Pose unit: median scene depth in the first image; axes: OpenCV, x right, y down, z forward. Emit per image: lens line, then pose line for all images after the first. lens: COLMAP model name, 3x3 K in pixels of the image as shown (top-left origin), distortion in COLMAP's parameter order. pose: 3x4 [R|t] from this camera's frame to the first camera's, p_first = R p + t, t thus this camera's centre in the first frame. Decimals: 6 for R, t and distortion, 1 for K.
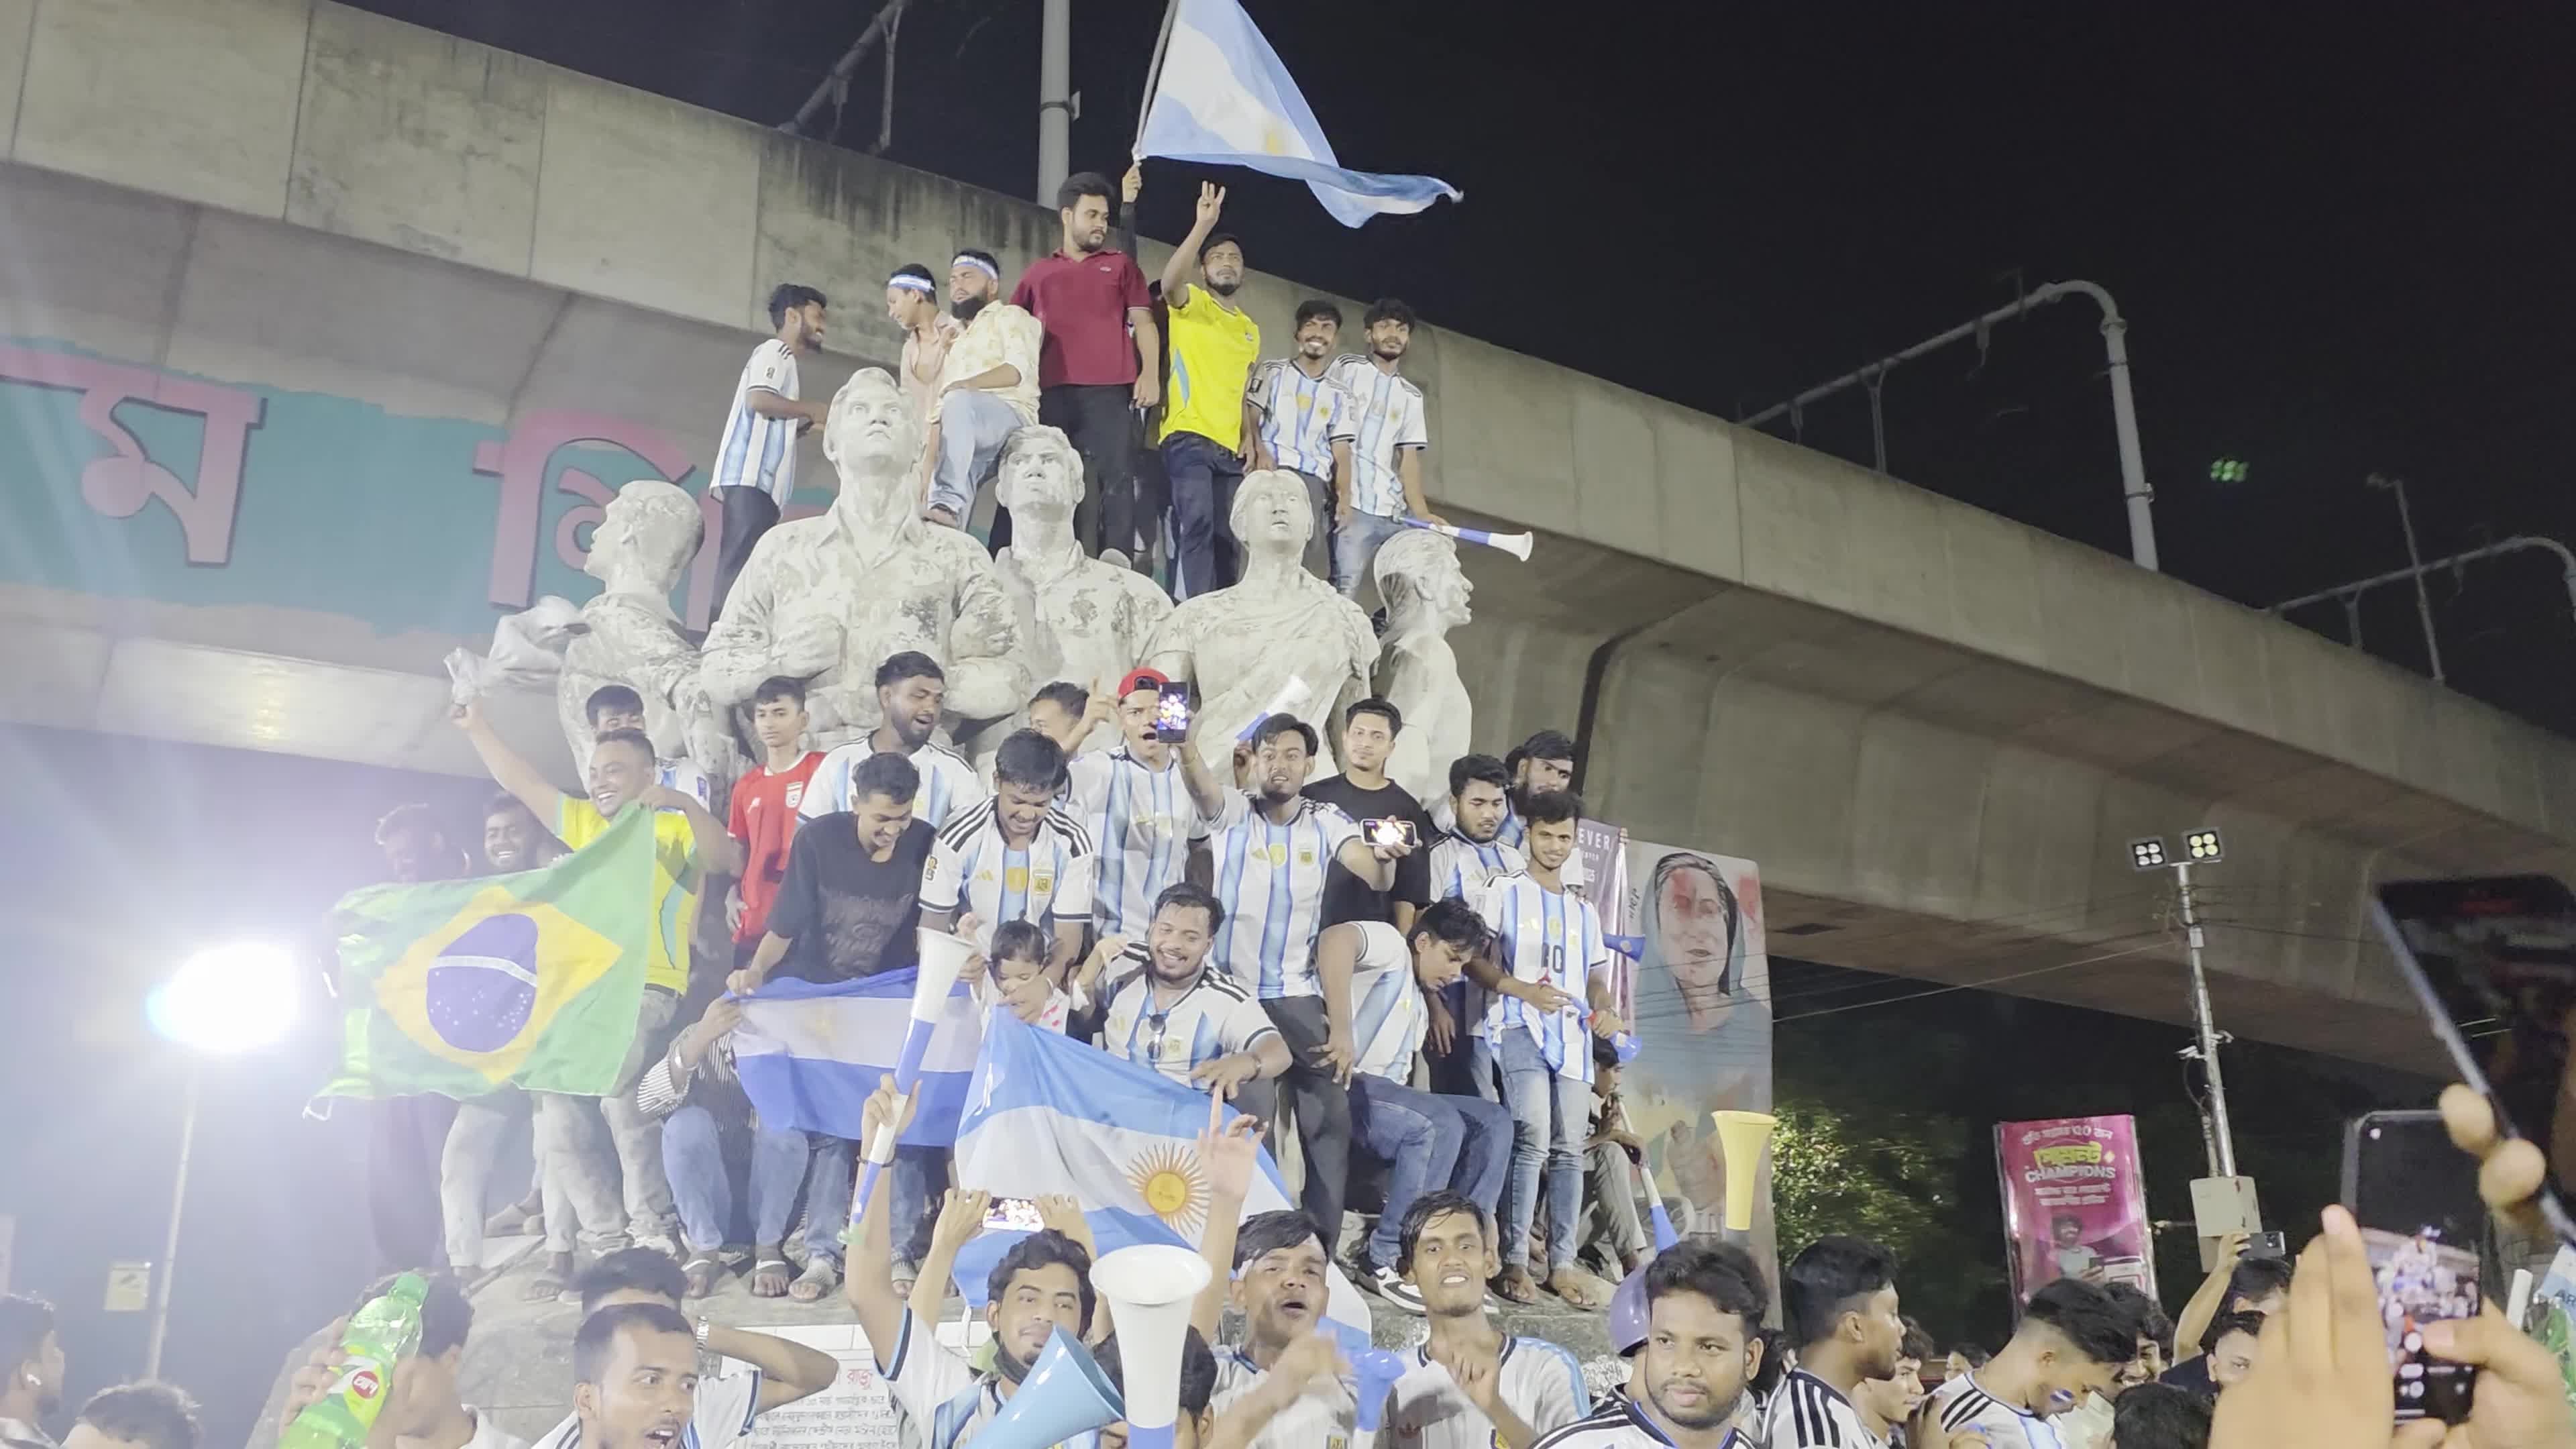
lens RADIAL K [[2258.4, 0, 1288.0], [0, 2258.4, 724.5], [0, 0, 1]] dist [-0.004294, 0.002695]
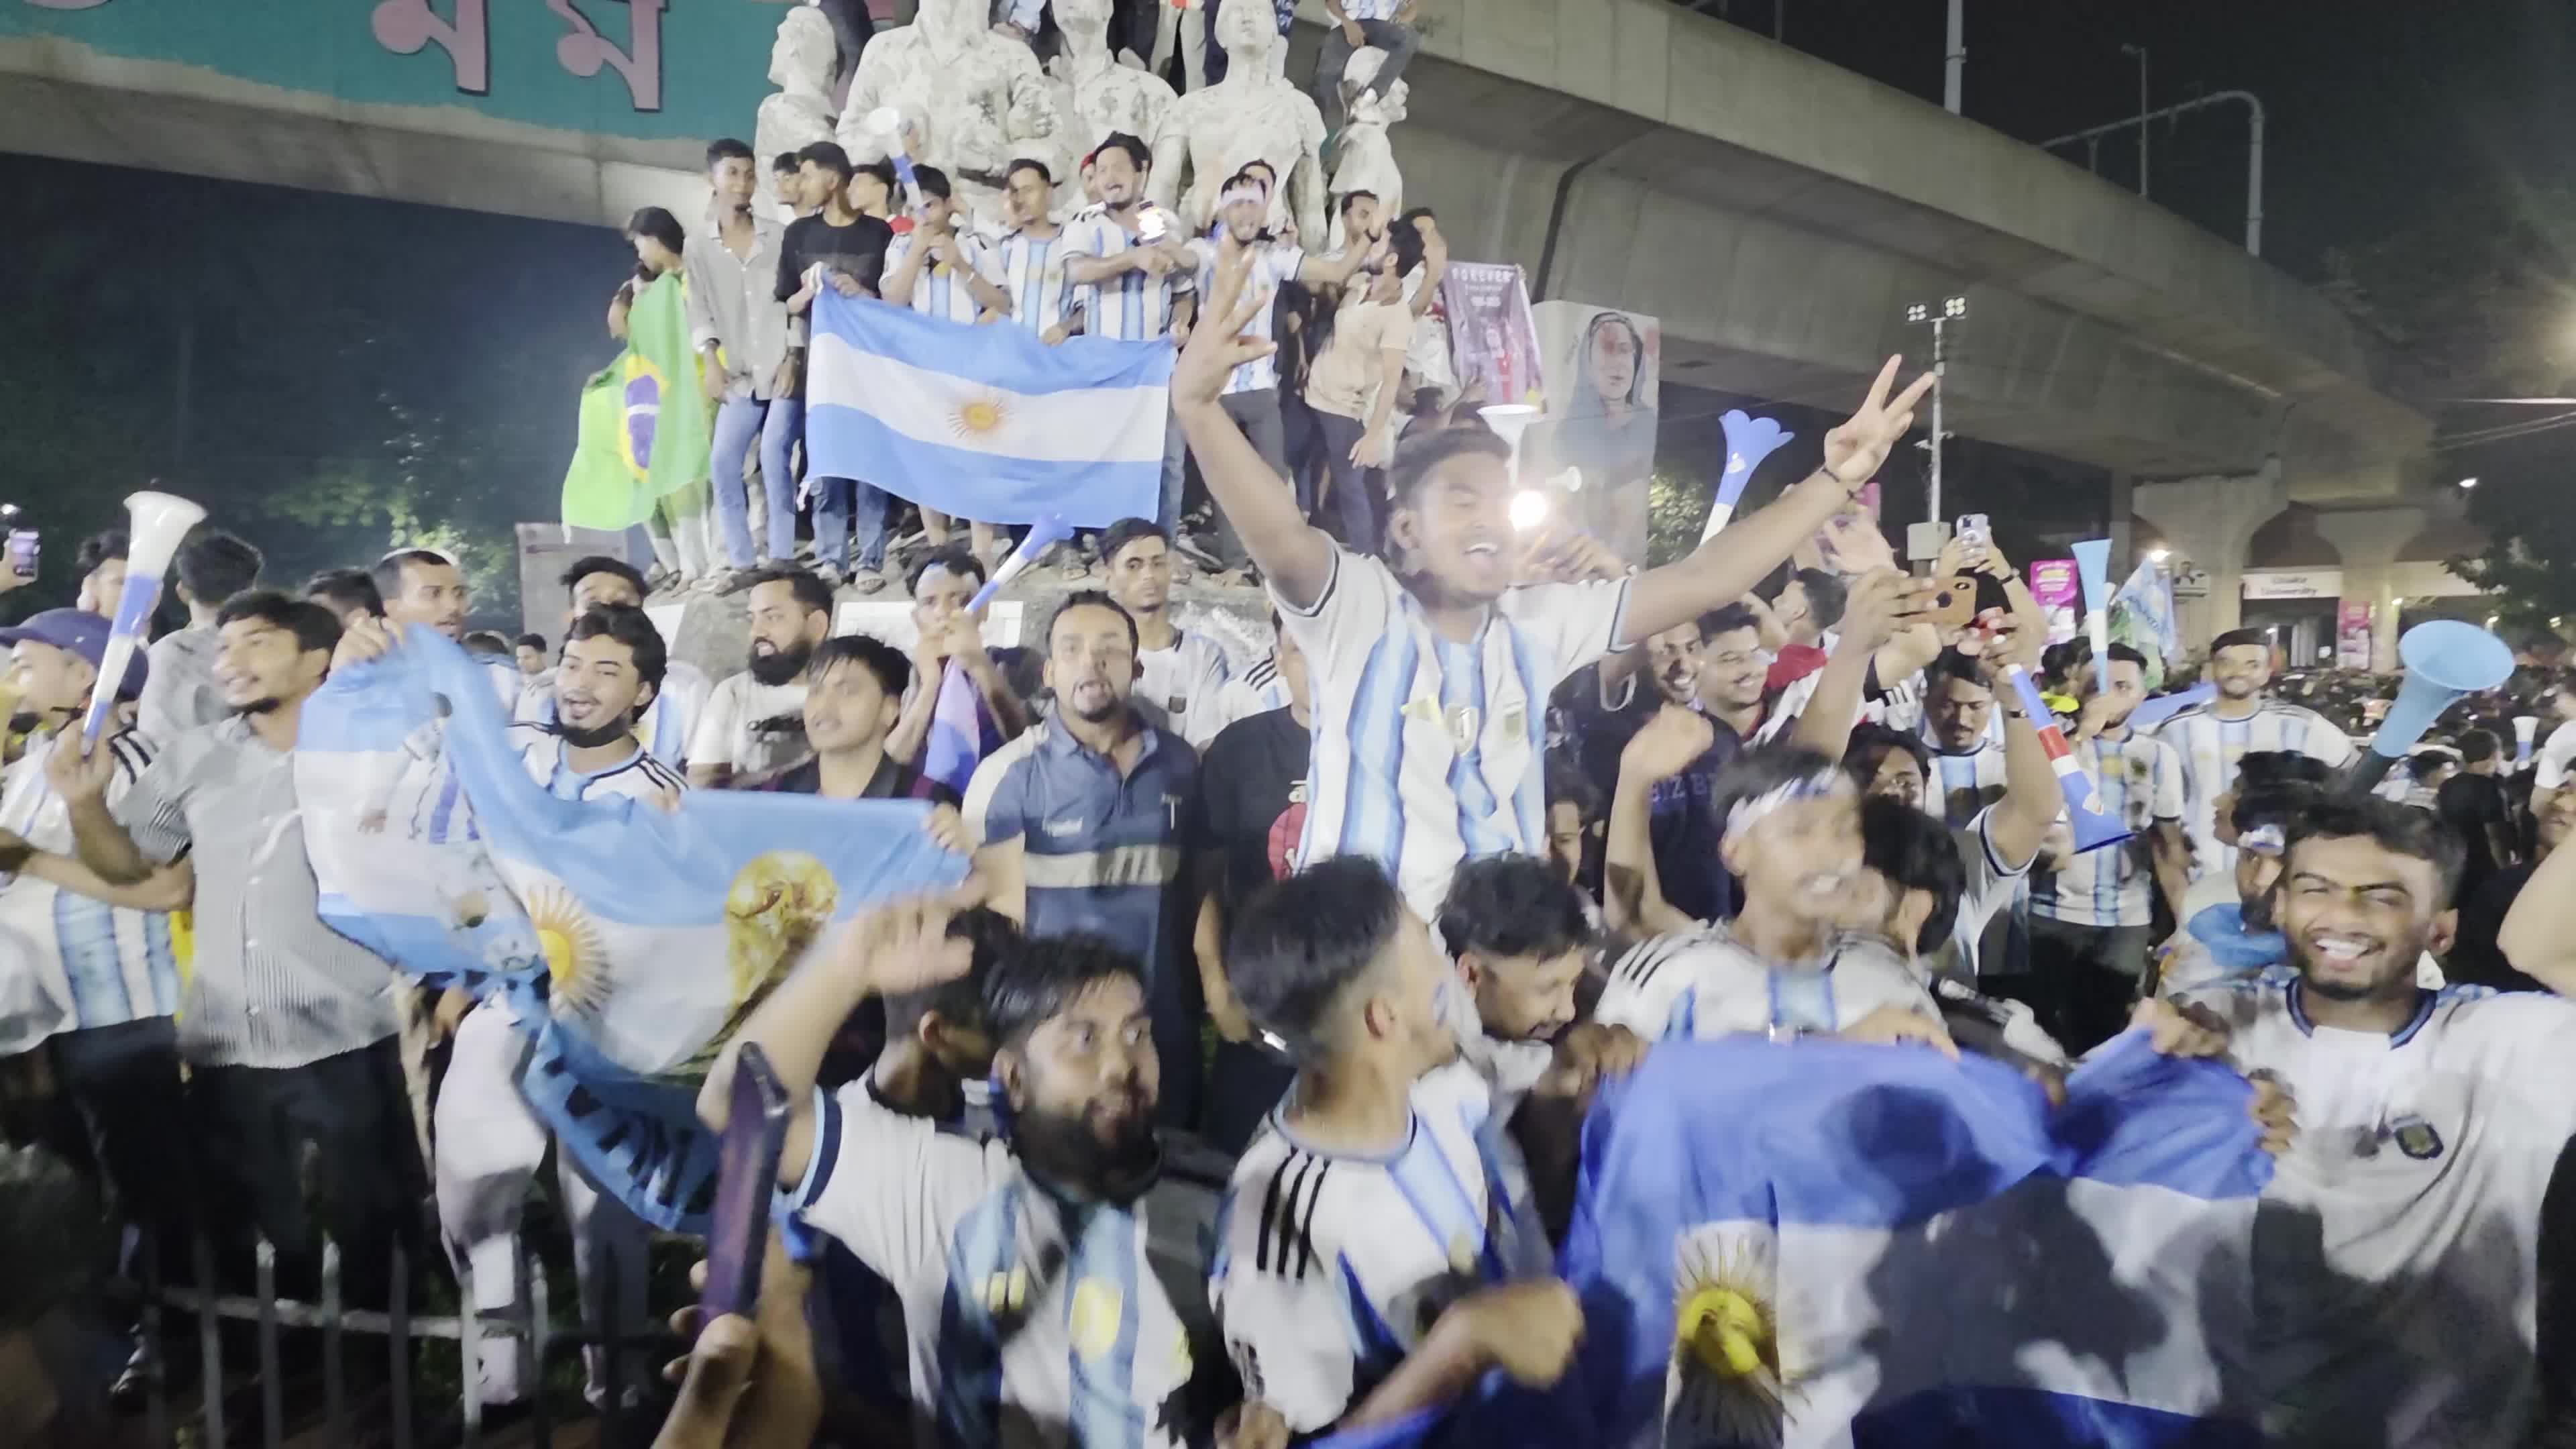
lens RADIAL K [[1317.4, 0, 1288.9], [0, 1317.4, 715.0], [0, 0, 1]] dist [0.002680, -0.000812]
pose [[0.997177, 0.025219, -0.070727, 0.033138], [0.000442, 0.939925, 0.341381, 0.009954], [0.075087, -0.340449, 0.937260, 0.047307]]
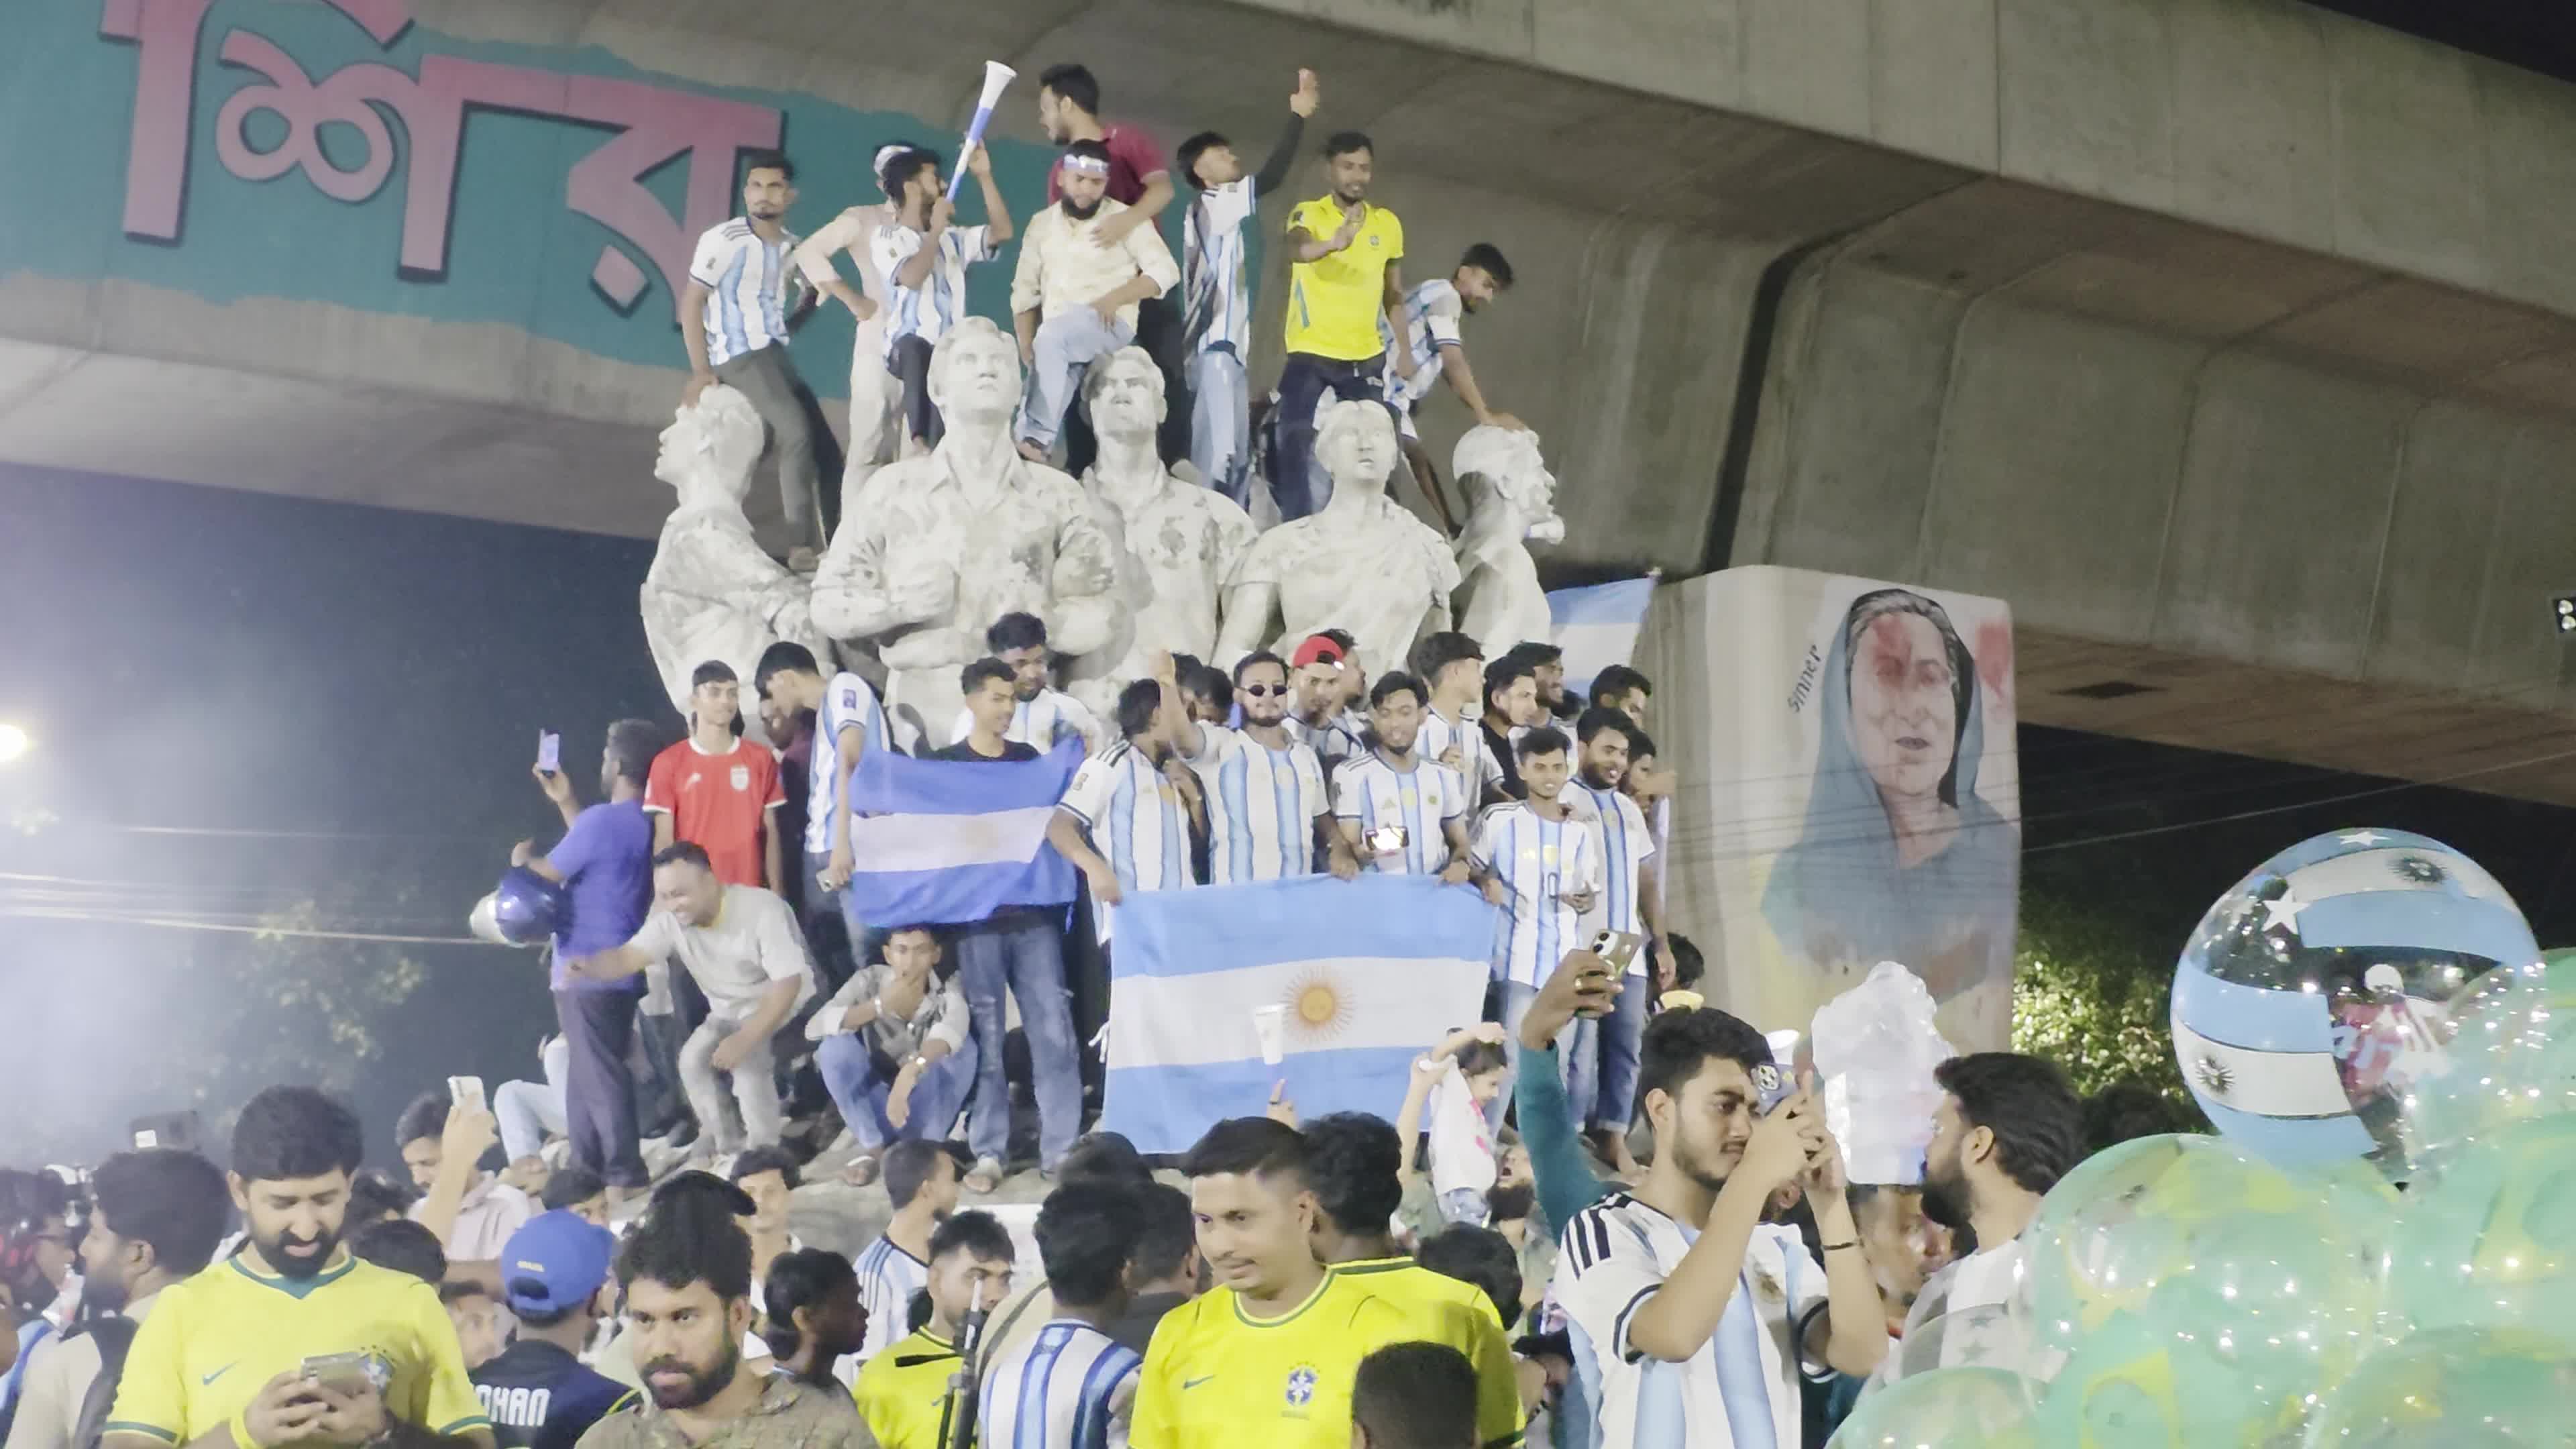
lens RADIAL K [[4553.1, 0, 1288.0], [0, 4553.1, 724.5], [0, 0, 1]] dist [0.002909, -0.052286]
pose [[0.999799, 0.011171, 0.016656, -0.027508], [-0.013139, 0.992300, 0.123156, -0.085520], [-0.015152, -0.123350, 0.992248, -0.405734]]
